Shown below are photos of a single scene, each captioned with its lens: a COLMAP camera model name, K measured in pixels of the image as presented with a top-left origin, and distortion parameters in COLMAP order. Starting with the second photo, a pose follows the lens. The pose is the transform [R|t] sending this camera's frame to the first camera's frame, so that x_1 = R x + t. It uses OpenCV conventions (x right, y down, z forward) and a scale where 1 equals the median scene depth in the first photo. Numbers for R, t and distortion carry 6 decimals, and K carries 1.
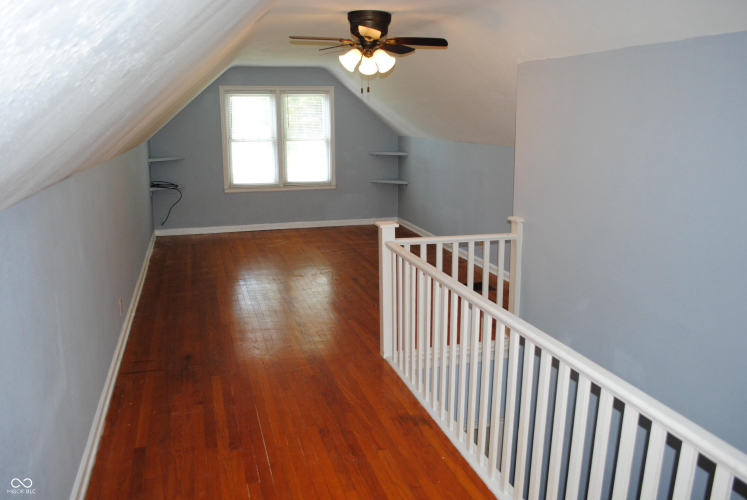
lens RADIAL K [[581.9, 0, 373.5], [0, 581.9, 250.0], [0, 0, 1]] dist [-0.067485, -0.000614]
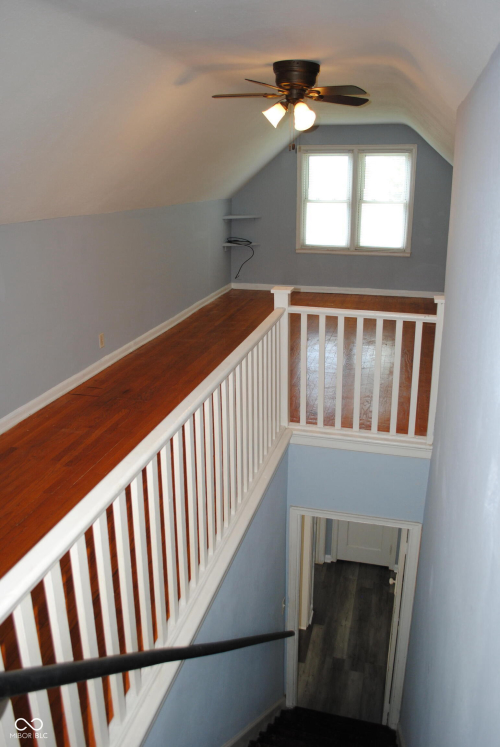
lens RADIAL K [[581.9, 0, 250.0], [0, 581.9, 373.5], [0, 0, 1]] dist [-0.067485, -0.000614]
pose [[0.855829, 0.163435, -0.490761, 0.222857], [-0.113906, 0.985028, 0.129400, -0.012287], [0.504562, -0.054844, 0.861632, 0.065909]]
